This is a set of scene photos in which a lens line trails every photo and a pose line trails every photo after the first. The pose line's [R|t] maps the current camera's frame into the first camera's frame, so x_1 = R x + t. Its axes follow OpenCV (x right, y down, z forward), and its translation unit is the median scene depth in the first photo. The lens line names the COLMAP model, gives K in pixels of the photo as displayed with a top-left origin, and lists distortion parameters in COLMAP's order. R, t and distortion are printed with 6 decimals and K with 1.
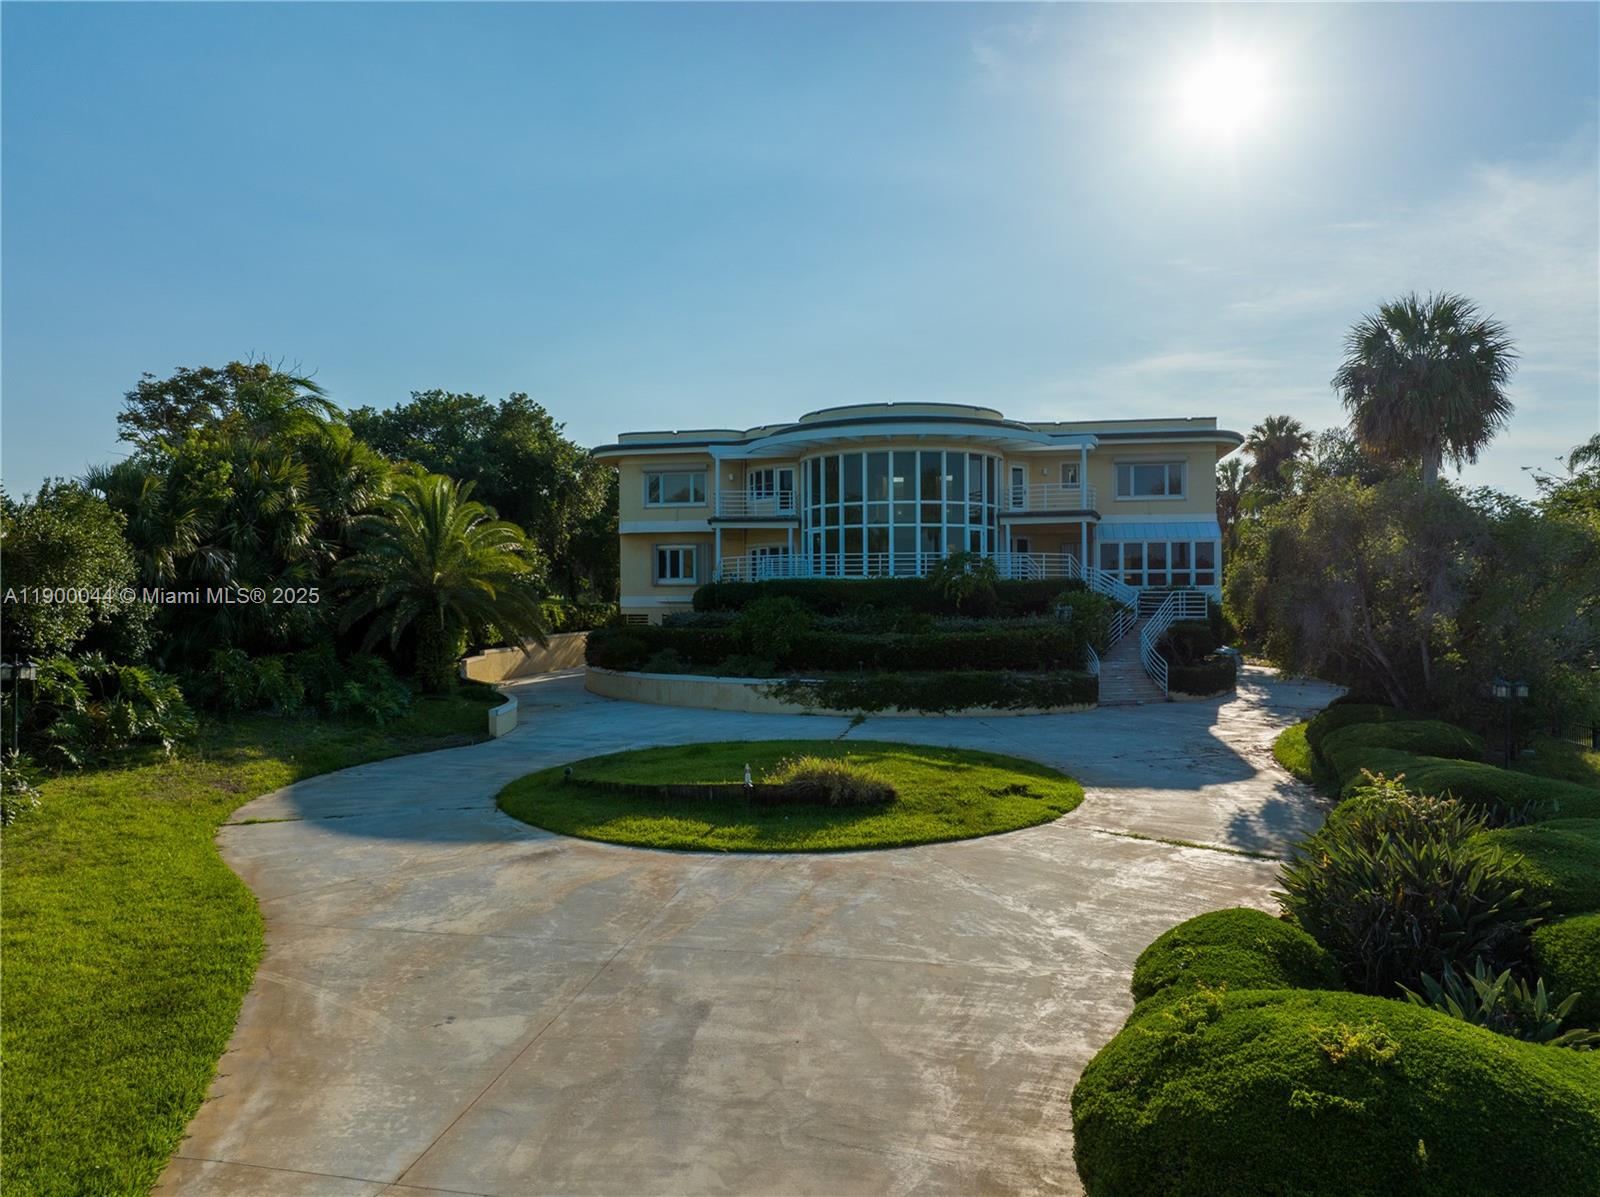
lens RADIAL K [[1135.2, 0, 800.0], [0, 1135.2, 598.5], [0, 0, 1]] dist [-0.031863, -0.004284]
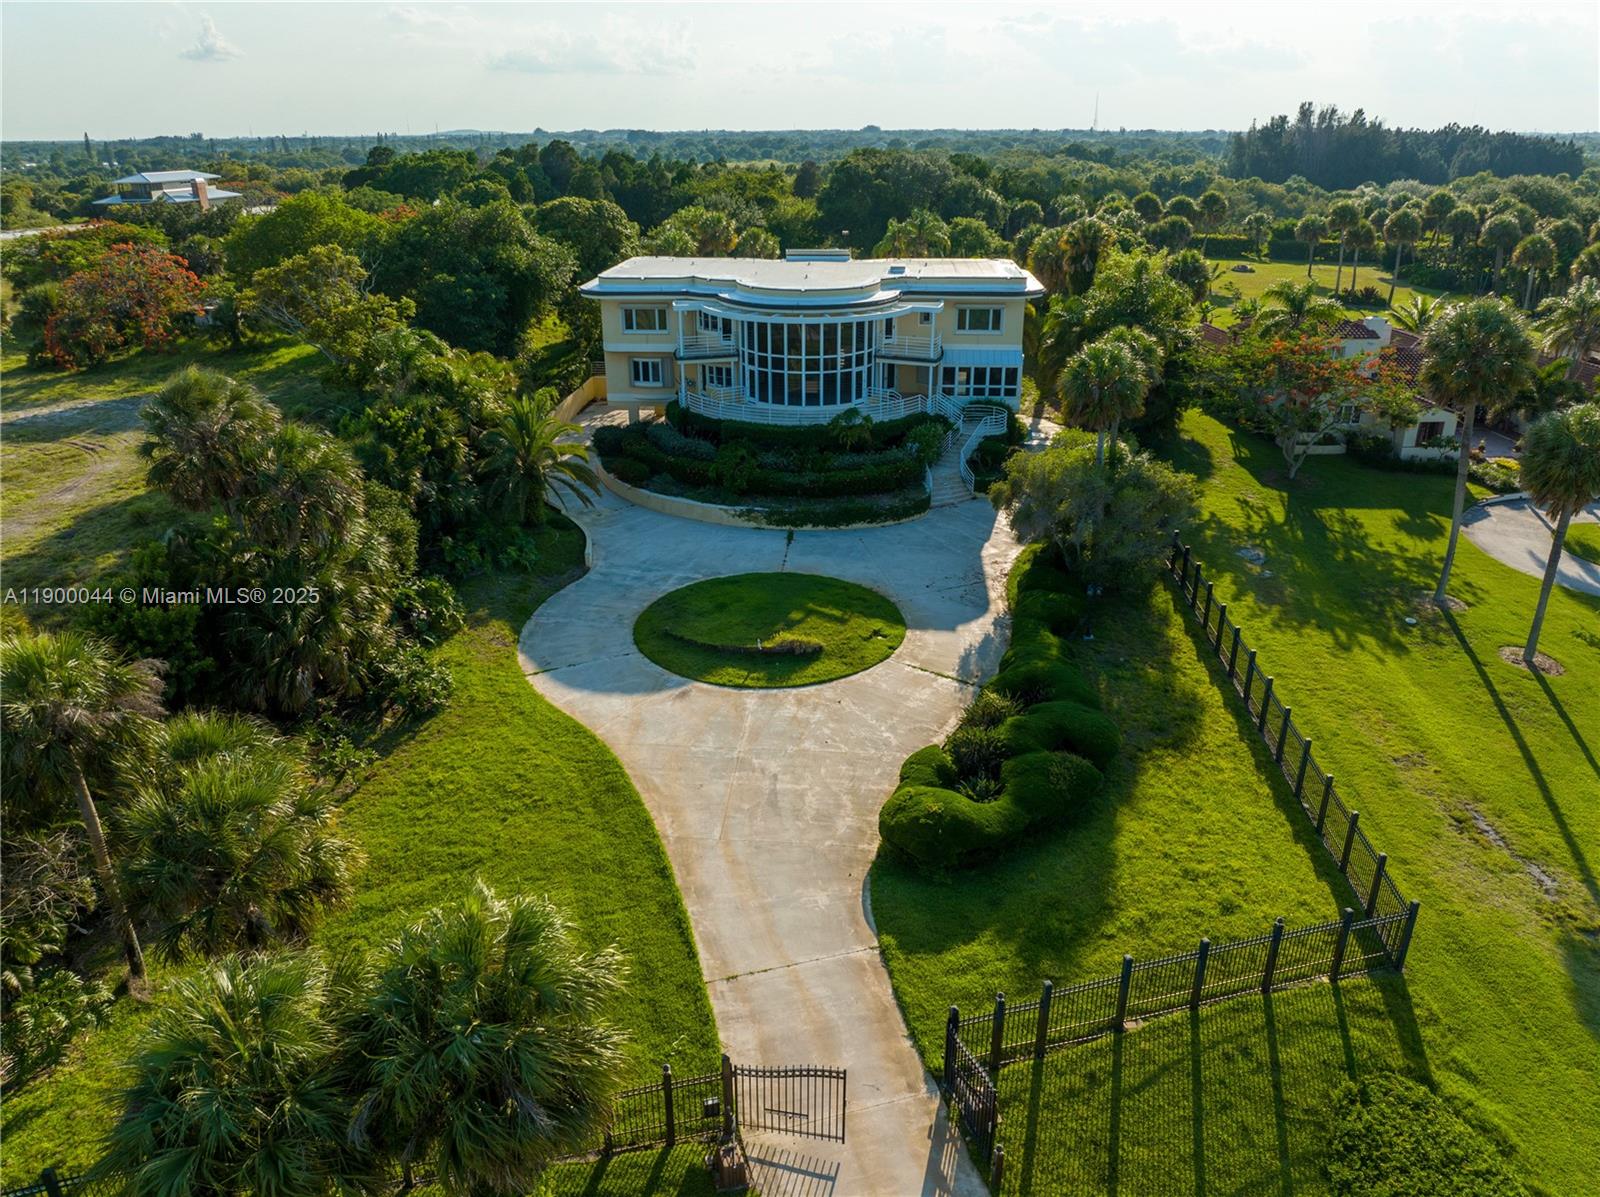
lens RADIAL K [[1127.0, 0, 800.0], [0, 1127.0, 598.5], [0, 0, 1]] dist [-0.037455, -0.006578]
pose [[0.994349, -0.040776, 0.098019, -0.081255], [0.000351, 0.924554, 0.381050, -0.353416], [-0.106162, -0.378862, 0.919344, -0.472451]]
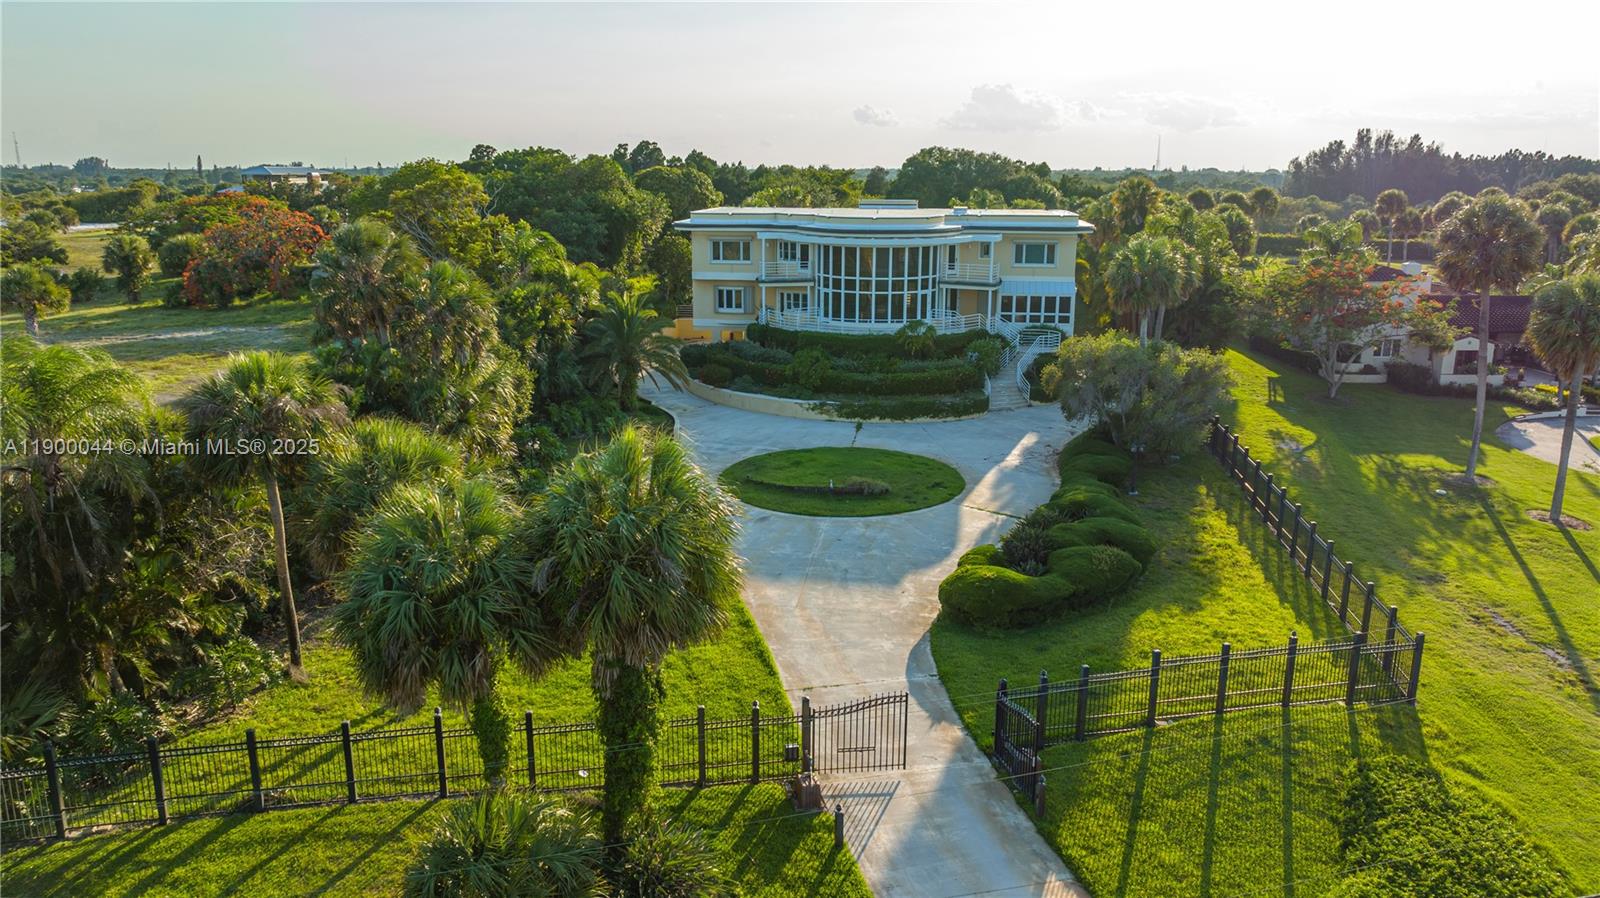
lens RADIAL K [[1138.2, 0, 800.0], [0, 1138.2, 449.0], [0, 0, 1]] dist [-0.028471, 0.009775]
pose [[0.998798, -0.004103, 0.048850, -0.107125], [-0.007506, 0.971940, 0.235110, -0.230856], [-0.048444, -0.235194, 0.970740, -0.646597]]
